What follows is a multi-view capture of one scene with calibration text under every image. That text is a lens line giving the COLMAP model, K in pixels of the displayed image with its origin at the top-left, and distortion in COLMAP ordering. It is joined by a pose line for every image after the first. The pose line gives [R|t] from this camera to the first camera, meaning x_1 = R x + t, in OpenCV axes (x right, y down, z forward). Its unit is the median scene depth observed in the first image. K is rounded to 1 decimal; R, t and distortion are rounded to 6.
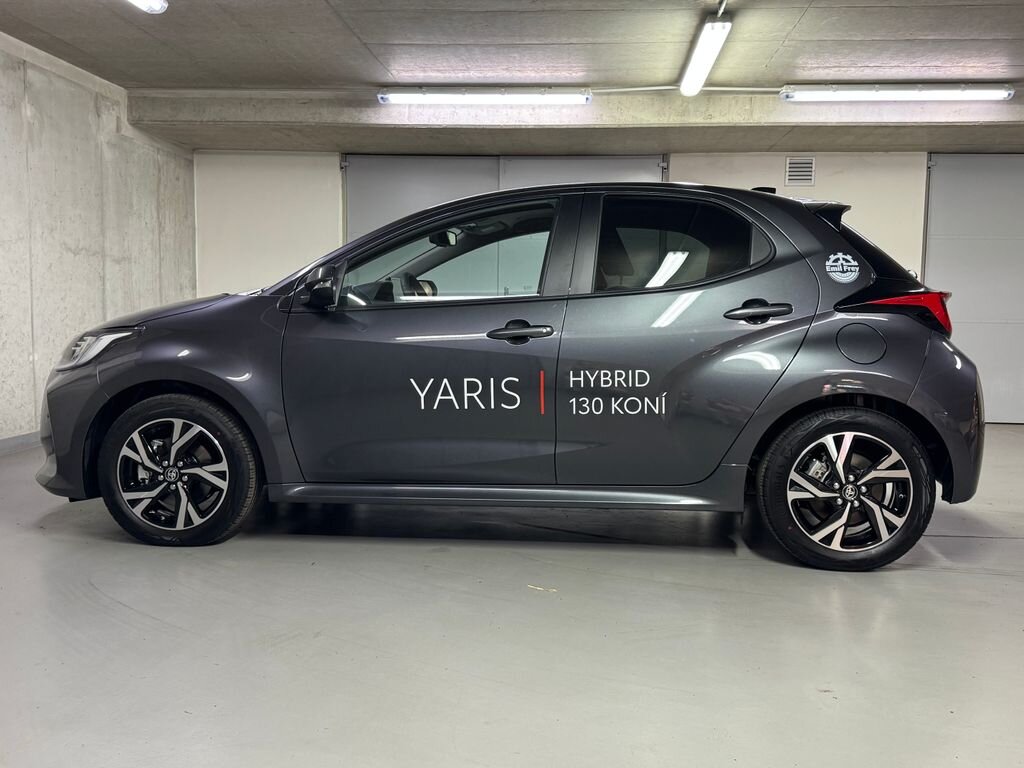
lens RADIAL K [[941.9, 0, 512.0], [0, 941.9, 384.0], [0, 0, 1]] dist [0.017392, -0.017707]
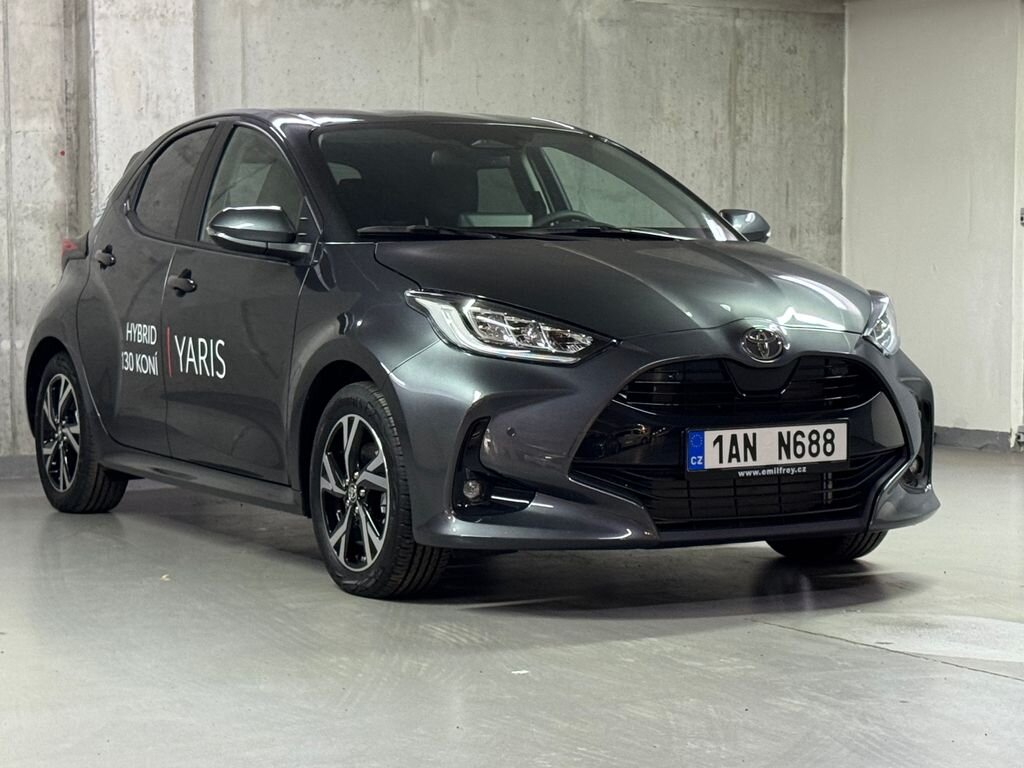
lens RADIAL K [[2394.7, 0, 512.0], [0, 2394.7, 384.0], [0, 0, 1]] dist [0.111463, 0.418702]
pose [[0.571389, 0.028430, -0.820187, 0.968970], [-0.058282, 0.998282, -0.005998, 0.016346], [0.818607, 0.051229, 0.572064, -0.011626]]
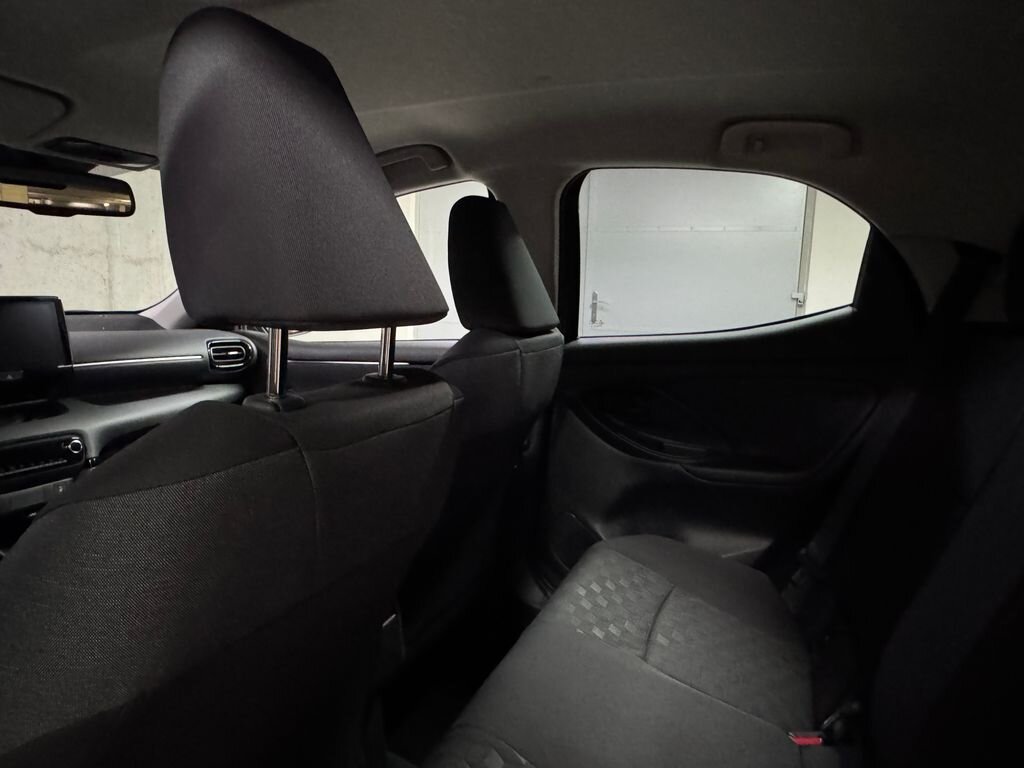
lens RADIAL K [[668.9, 0, 512.0], [0, 668.9, 384.0], [0, 0, 1]] dist [0.001310, 0.002655]
pose [[0.958328, 0.049495, -0.281351, 0.118122], [-0.035857, 0.997928, 0.053421, -0.064213], [0.283412, -0.041107, 0.958117, 0.510403]]
